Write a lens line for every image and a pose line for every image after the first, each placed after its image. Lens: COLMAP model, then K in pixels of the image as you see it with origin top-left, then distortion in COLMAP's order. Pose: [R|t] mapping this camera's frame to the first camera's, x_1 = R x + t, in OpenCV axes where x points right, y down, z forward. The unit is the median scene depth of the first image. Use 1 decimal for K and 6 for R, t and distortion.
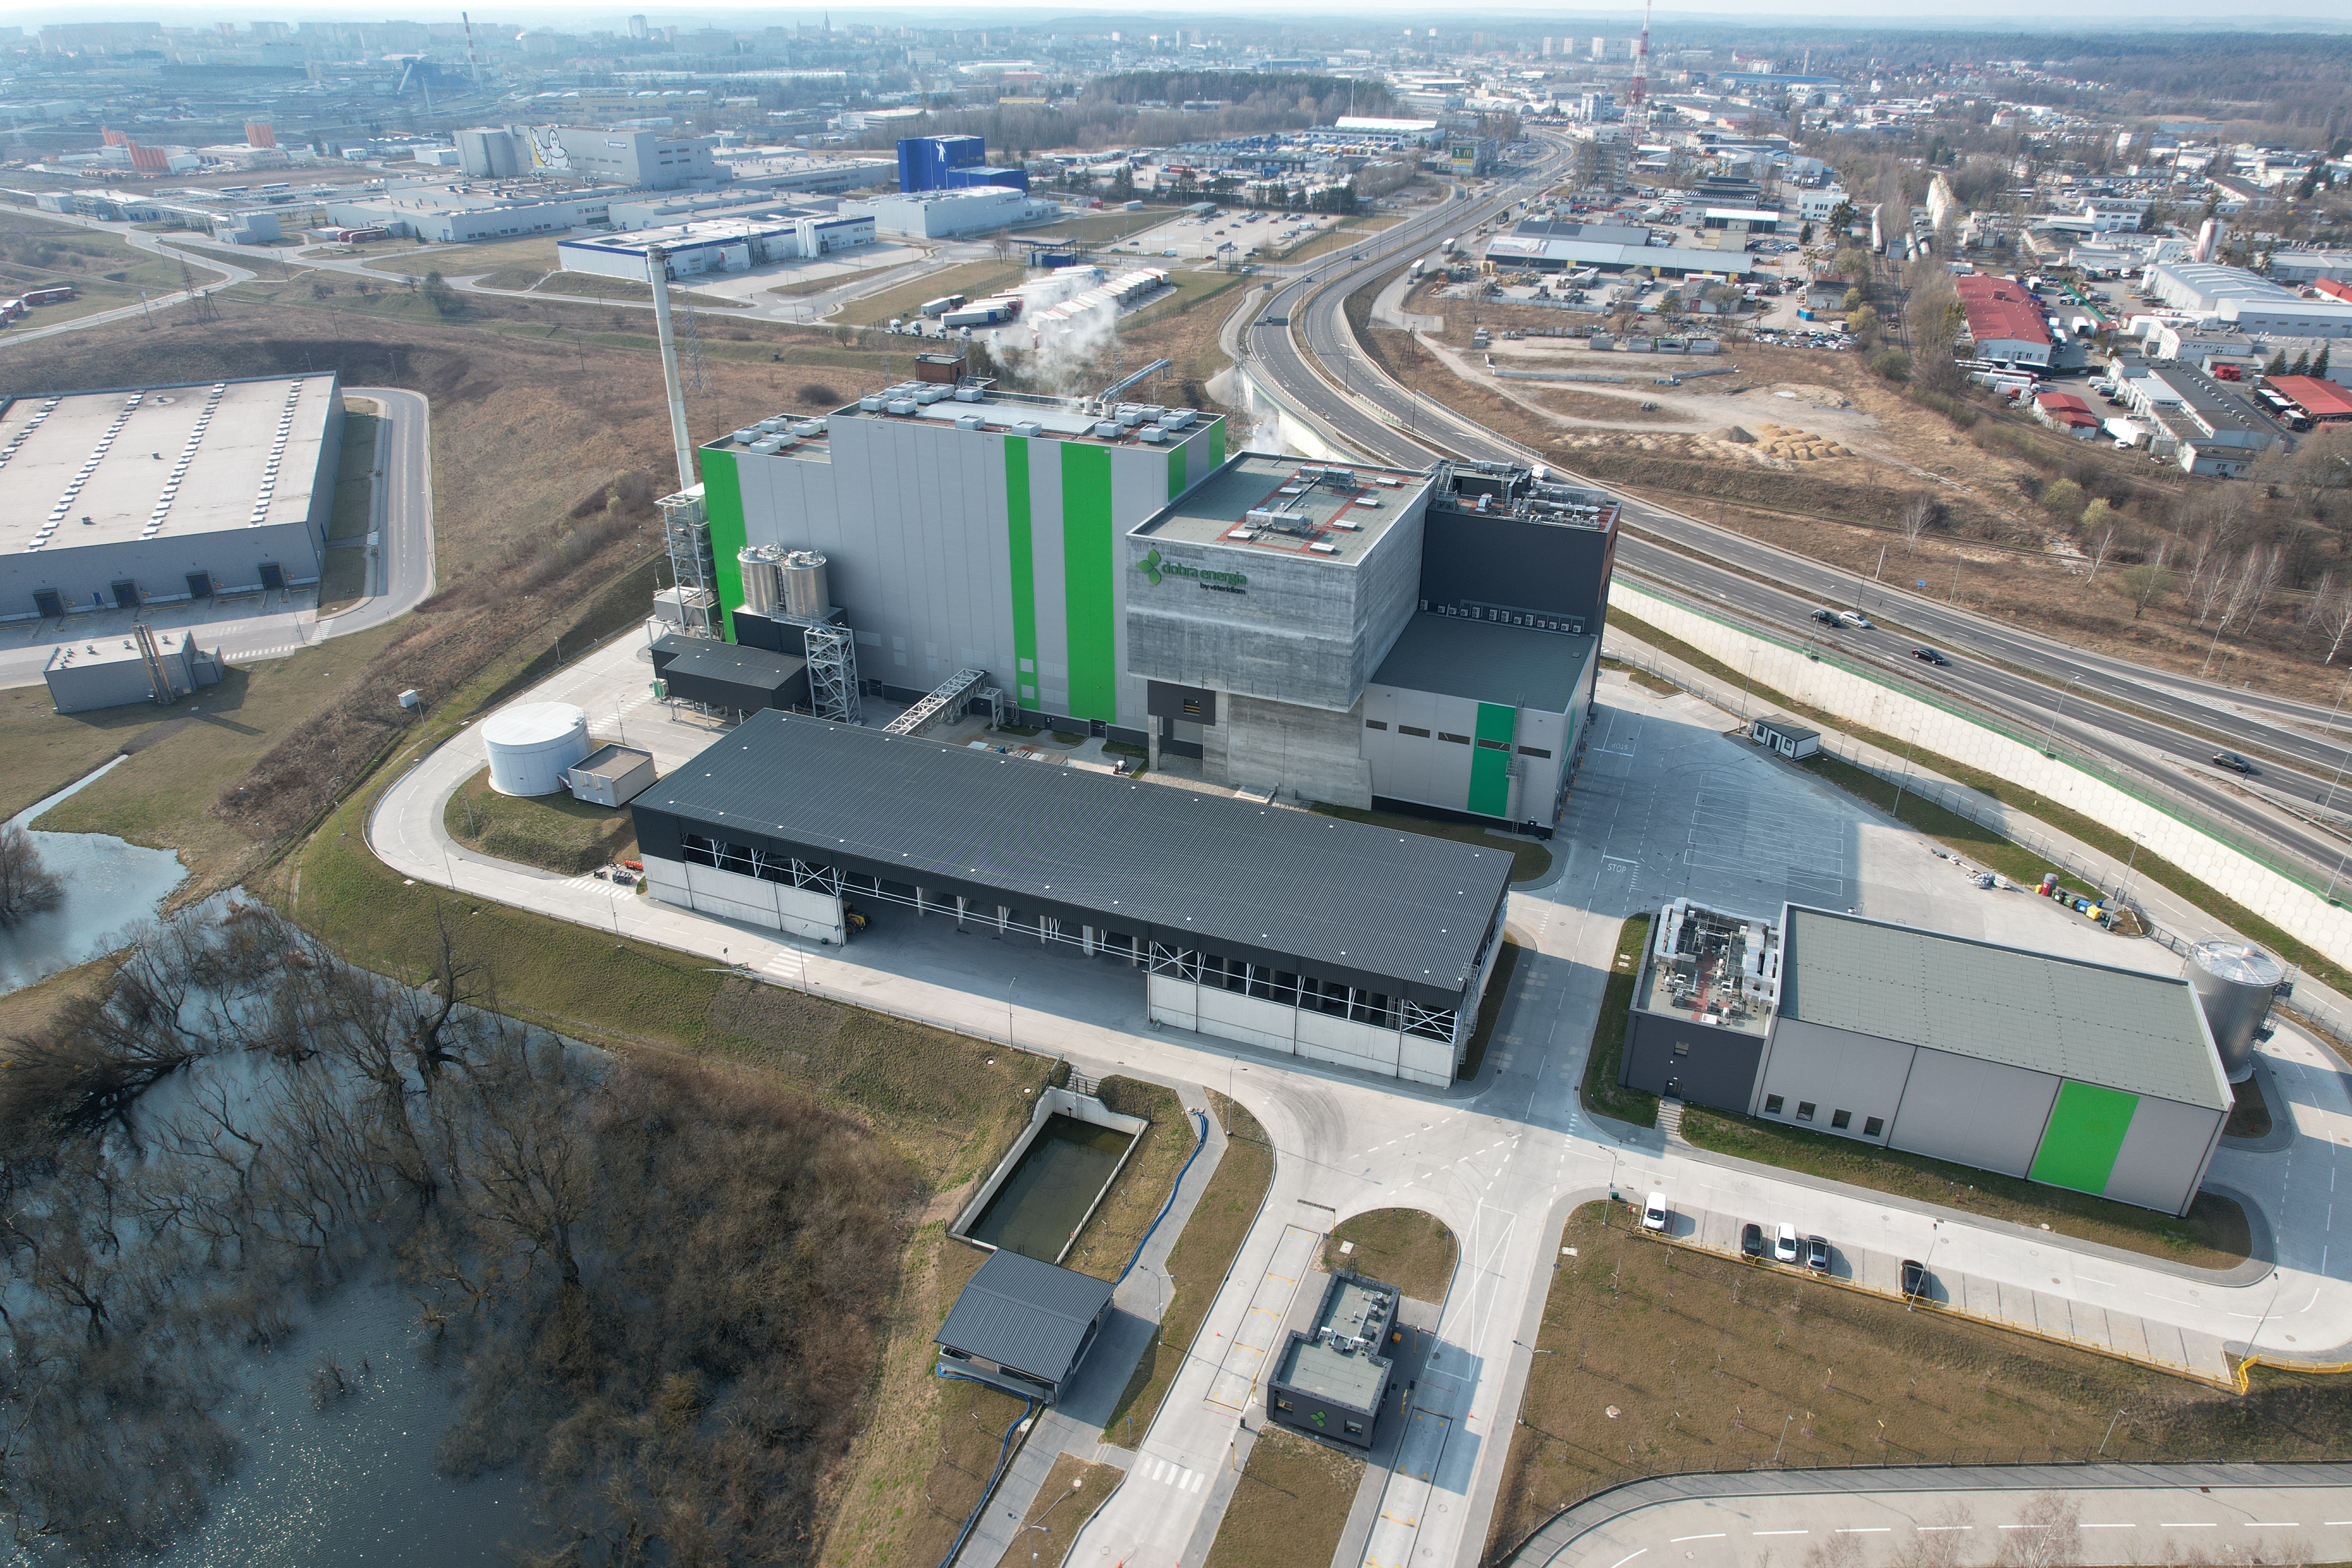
lens RADIAL K [[1491.1, 0, 1173.6], [0, 1491.1, 816.1], [0, 0, 1]] dist [-0.090222, 0.080799]
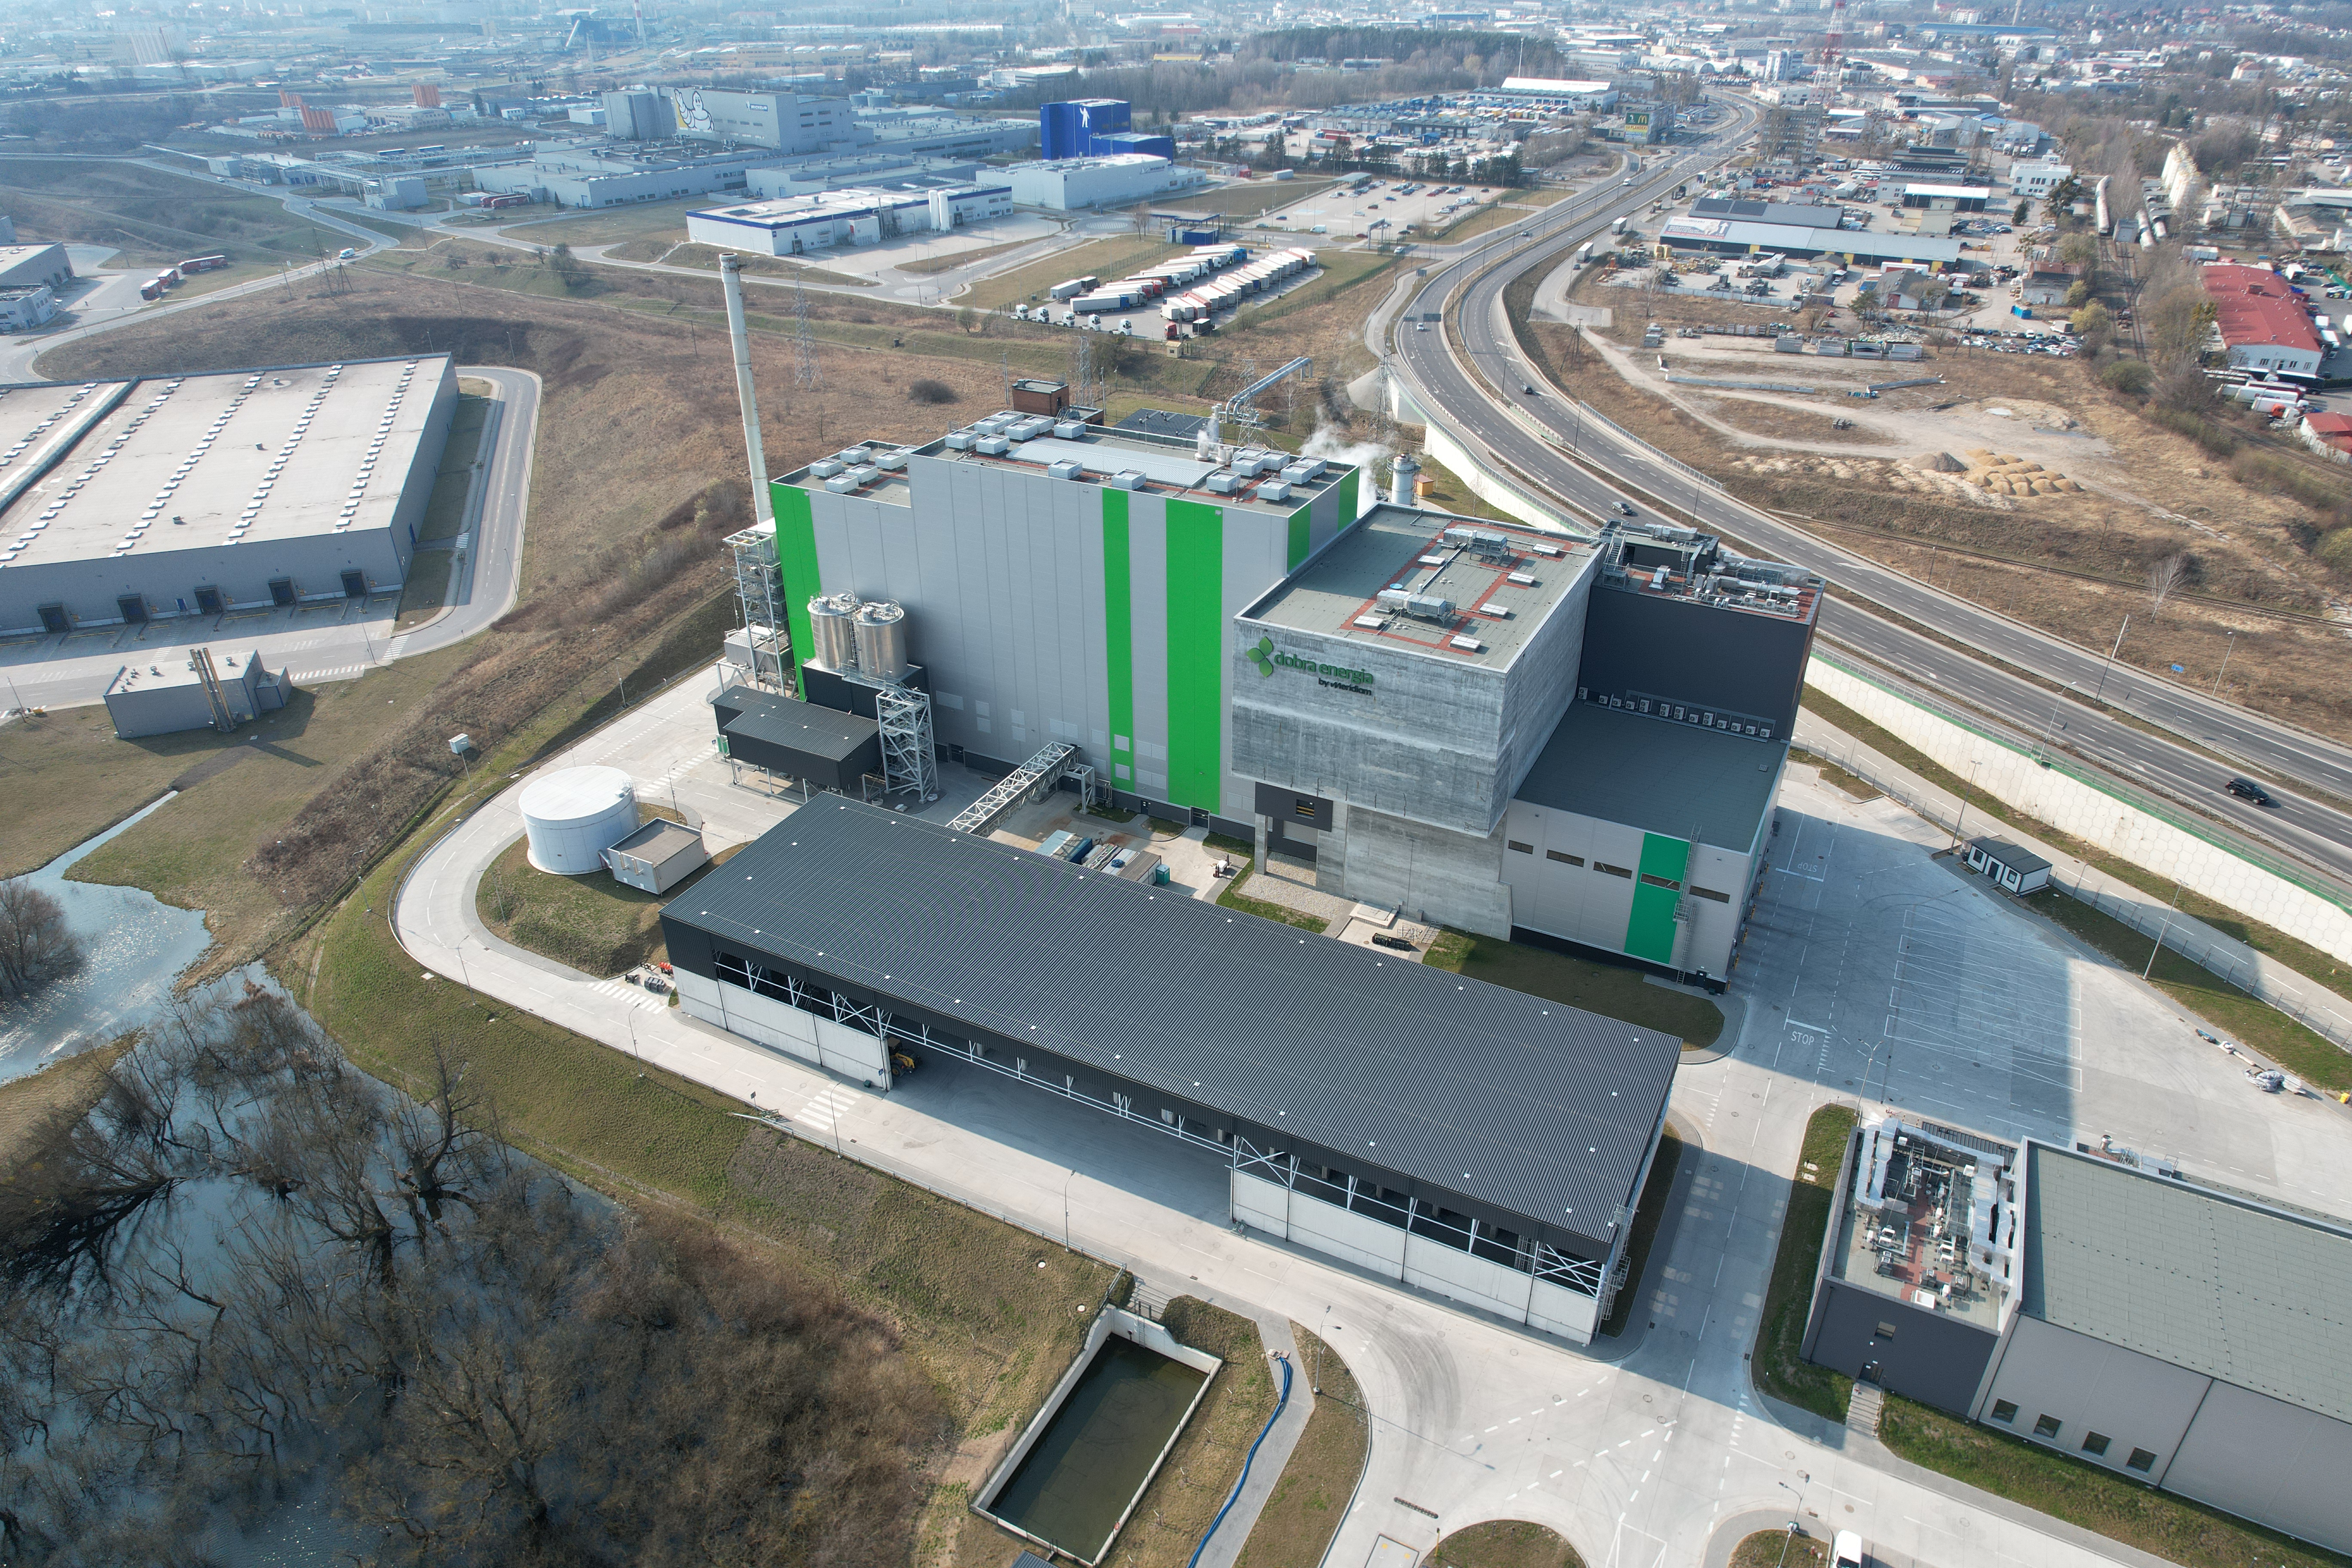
lens RADIAL K [[1497.8, 0, 1178.7], [0, 1497.8, 827.8], [0, 0, 1]] dist [-0.094333, 0.085120]
pose [[0.995571, 0.041412, -0.084402, 0.008903], [-0.038760, 0.998709, 0.032825, -0.063278], [0.085652, -0.029408, 0.995891, 0.092114]]
